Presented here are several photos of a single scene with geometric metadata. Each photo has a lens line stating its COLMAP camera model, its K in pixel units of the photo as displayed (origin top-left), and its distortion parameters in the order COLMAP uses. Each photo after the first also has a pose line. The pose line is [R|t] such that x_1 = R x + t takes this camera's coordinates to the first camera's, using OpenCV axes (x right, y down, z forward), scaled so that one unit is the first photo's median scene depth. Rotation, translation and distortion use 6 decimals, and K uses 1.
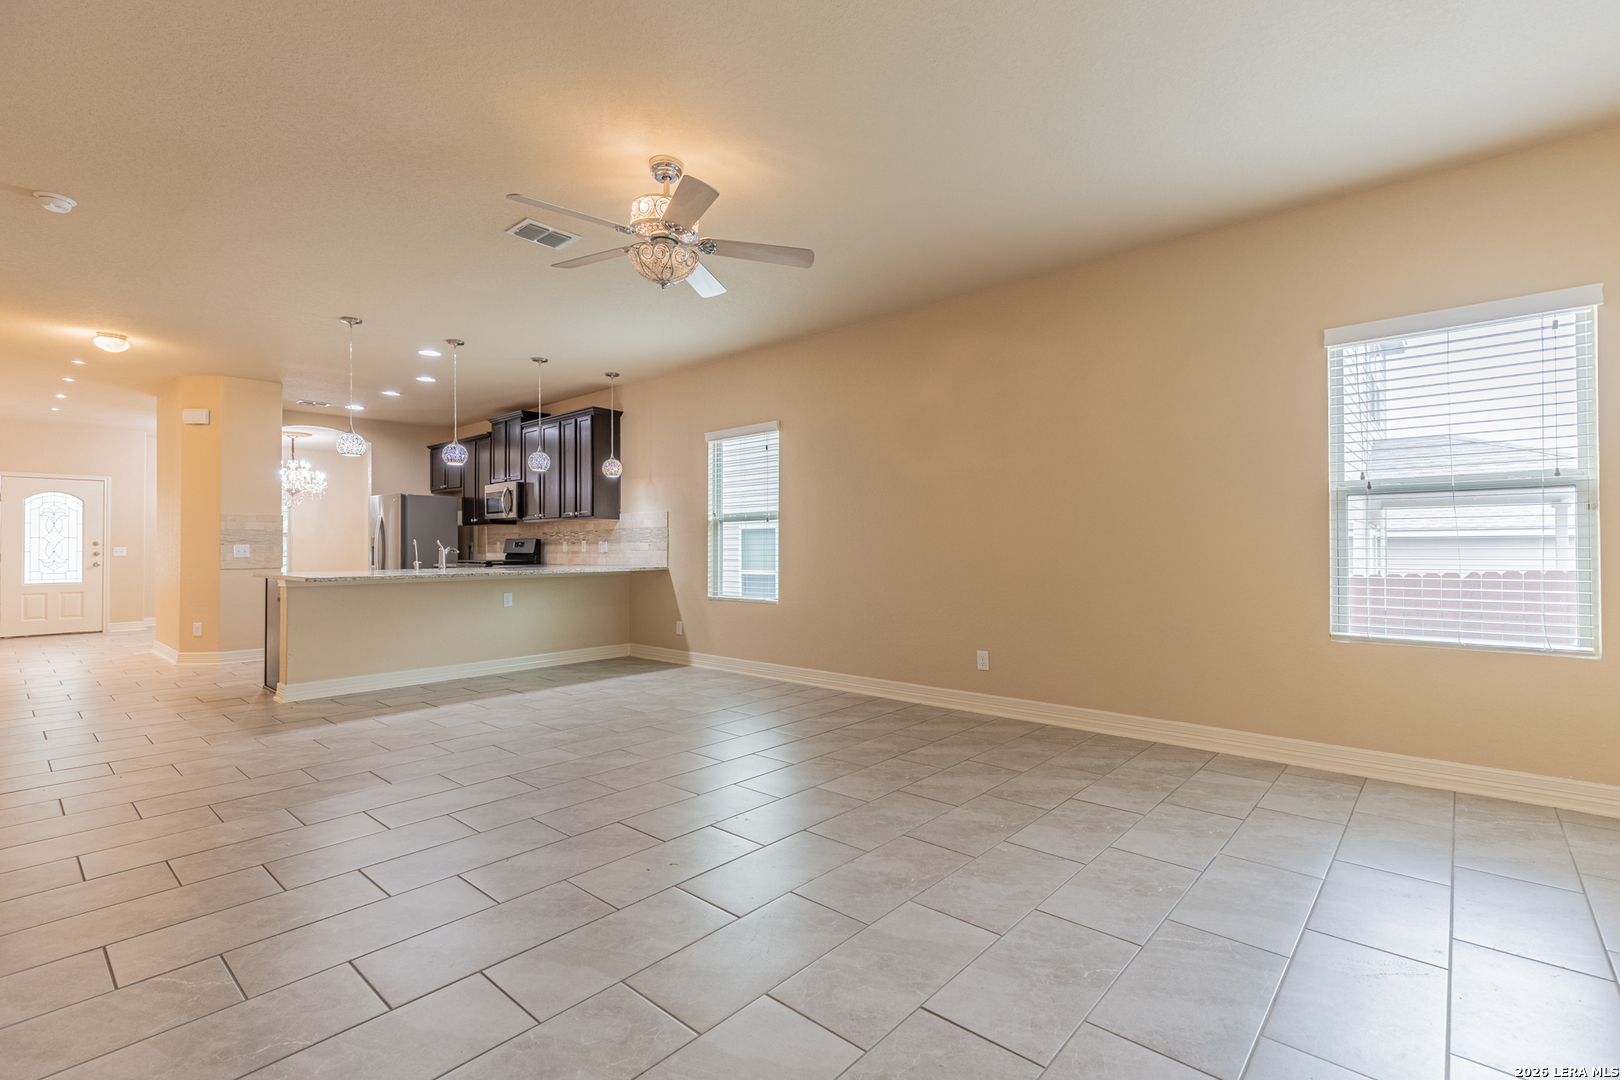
lens RADIAL K [[725.9, 0, 816.6], [0, 725.9, 537.9], [0, 0, 1]] dist [0.007116, -0.001687]
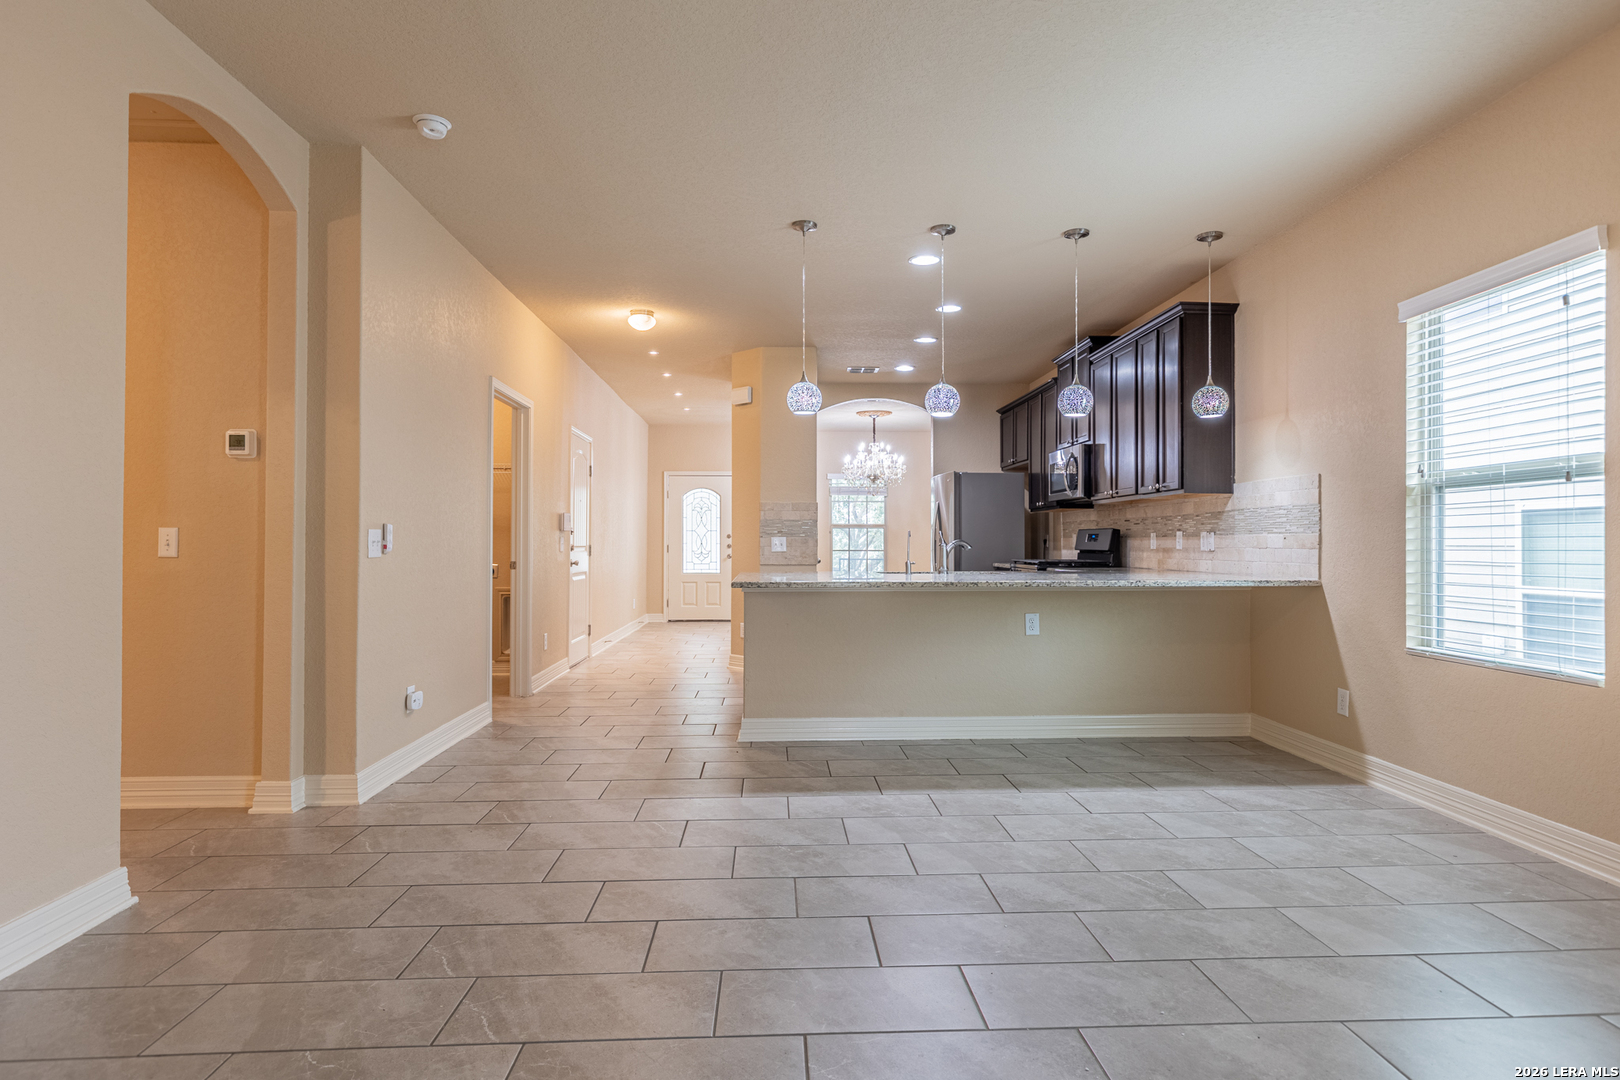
lens RADIAL K [[871.0, 0, 814.2], [0, 871.0, 535.2], [0, 0, 1]] dist [0.000597, -0.002848]
pose [[0.697453, -0.001014, -0.716630, -0.027766], [0.004973, 0.999982, 0.003425, 0.008610], [0.716613, -0.005953, 0.697445, 0.742405]]
